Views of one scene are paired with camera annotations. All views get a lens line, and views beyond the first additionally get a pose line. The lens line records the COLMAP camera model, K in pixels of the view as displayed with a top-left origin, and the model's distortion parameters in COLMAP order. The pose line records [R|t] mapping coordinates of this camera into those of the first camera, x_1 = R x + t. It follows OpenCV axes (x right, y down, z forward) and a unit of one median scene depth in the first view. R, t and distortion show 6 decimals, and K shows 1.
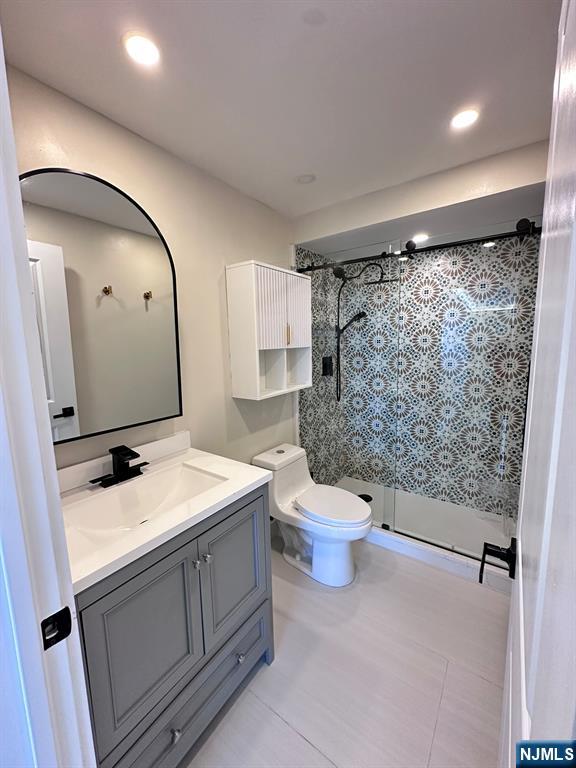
lens RADIAL K [[307.3, 0, 288.0], [0, 307.3, 384.0], [0, 0, 1]] dist [0.000569, 0.000034]
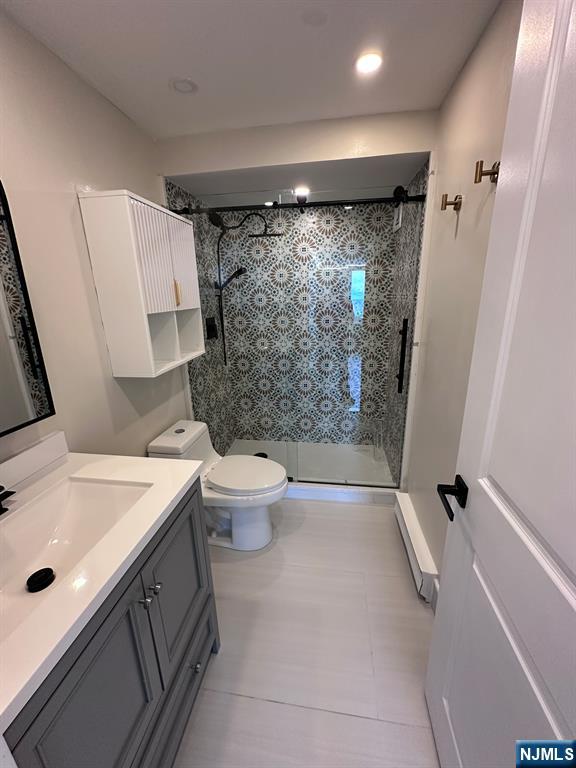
lens RADIAL K [[307.3, 0, 288.0], [0, 307.3, 384.0], [0, 0, 1]] dist [0.000569, 0.000034]
pose [[0.889862, -0.127741, 0.437982, -0.103252], [0.066221, 0.986000, 0.153031, -0.022809], [-0.451398, -0.107173, 0.885863, 0.086322]]
